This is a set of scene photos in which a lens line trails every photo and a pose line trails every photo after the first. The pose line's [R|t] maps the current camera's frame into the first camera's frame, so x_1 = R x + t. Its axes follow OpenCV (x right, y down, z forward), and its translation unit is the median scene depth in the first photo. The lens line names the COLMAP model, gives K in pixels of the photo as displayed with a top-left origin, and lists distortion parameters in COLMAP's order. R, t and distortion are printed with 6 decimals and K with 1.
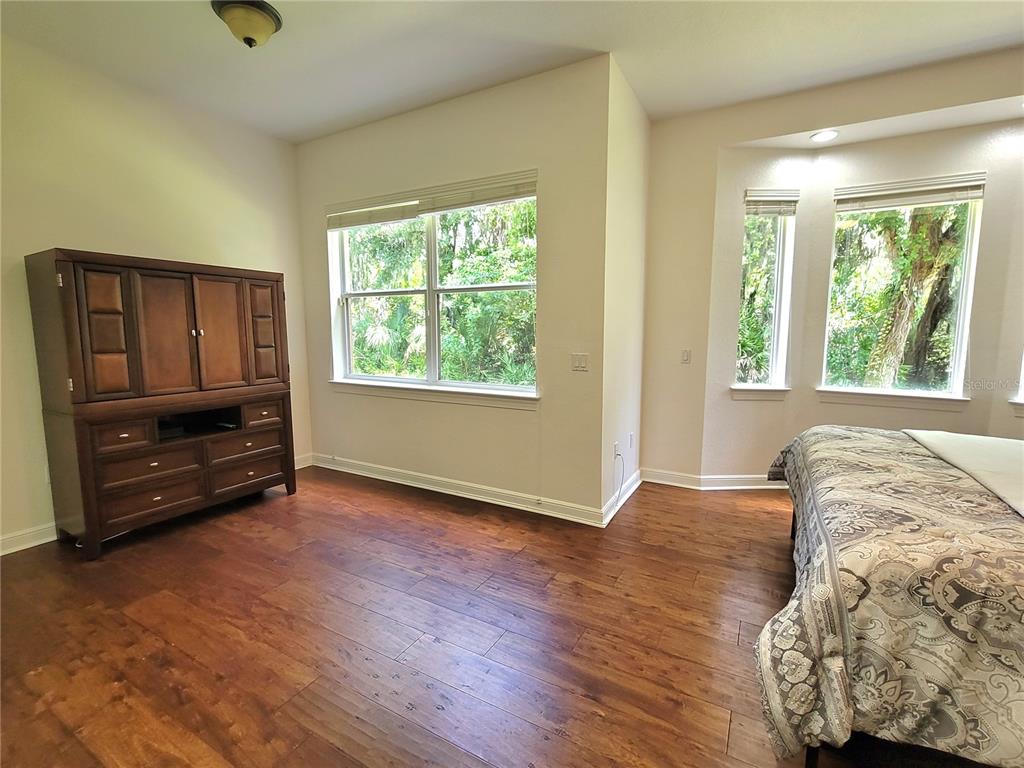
lens RADIAL K [[467.8, 0, 511.3], [0, 467.8, 384.6], [0, 0, 1]] dist [-0.006027, 0.002481]
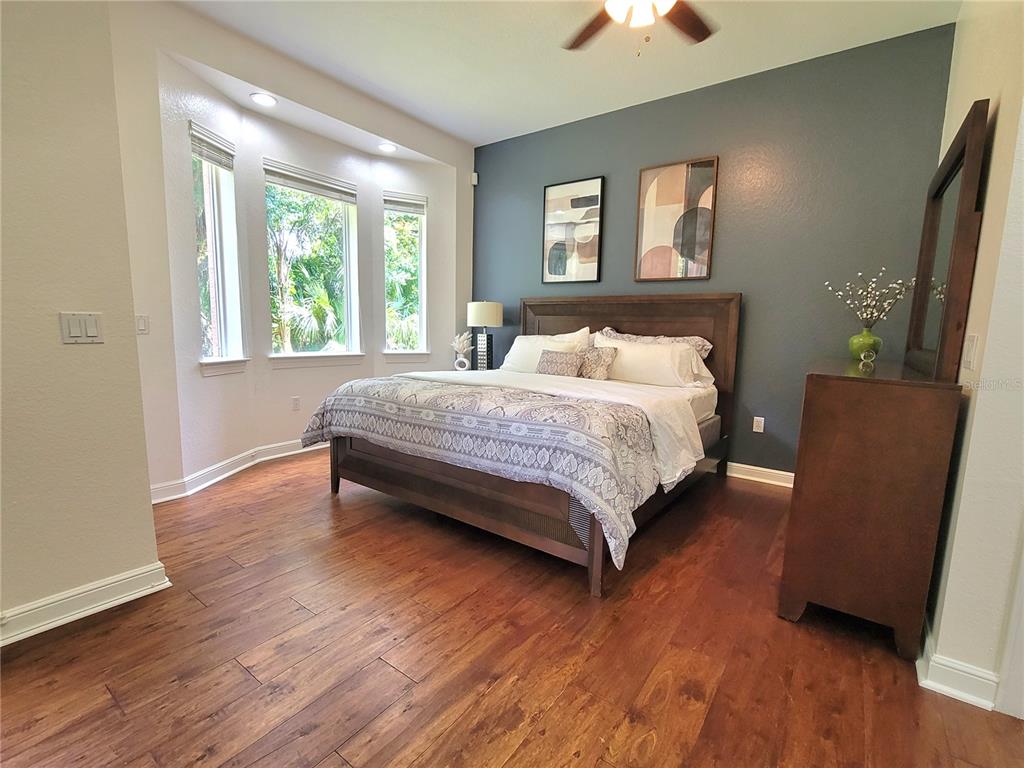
lens RADIAL K [[467.8, 0, 509.9], [0, 467.8, 383.6], [0, 0, 1]] dist [-0.006027, 0.002481]
pose [[0.122062, -0.124661, 0.984663, -0.327744], [0.095520, 0.988951, 0.113363, 0.003117], [-0.987915, 0.080218, 0.132621, 0.412002]]
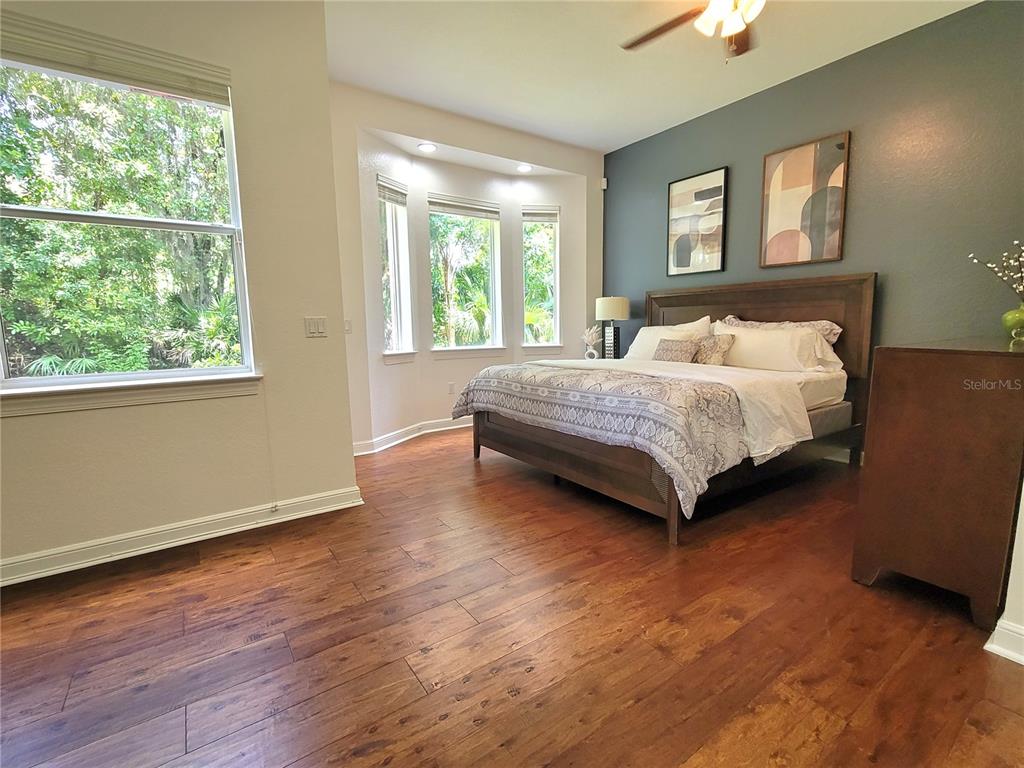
lens RADIAL K [[467.8, 0, 510.1], [0, 467.8, 383.5], [0, 0, 1]] dist [-0.006027, 0.002481]
pose [[0.434690, -0.125346, 0.891814, -0.457103], [0.123107, 0.989241, 0.079035, 0.029903], [-0.892126, 0.075433, 0.445444, 0.291234]]
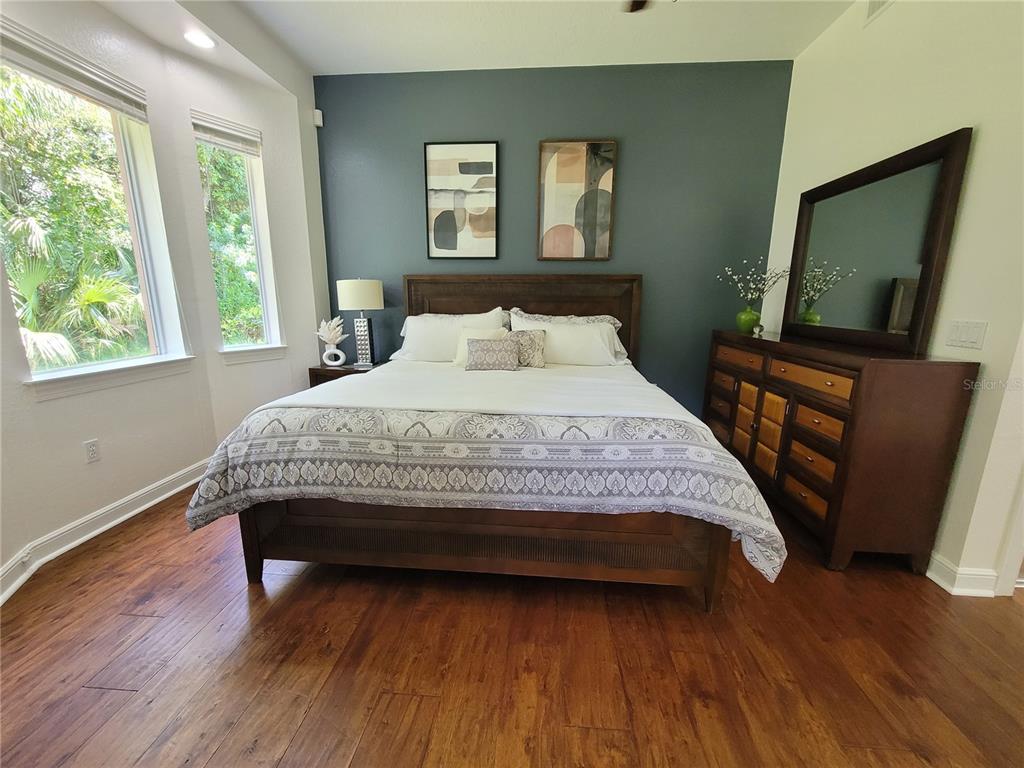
lens RADIAL K [[421.5, 0, 512.0], [0, 421.5, 384.1], [0, 0, 1]] dist [-0.004379, 0.001256]
pose [[-0.419077, -0.191567, 0.887512, -0.046061], [0.099635, 0.961882, 0.254667, -0.066668], [-0.902468, 0.195152, -0.384016, 0.769077]]
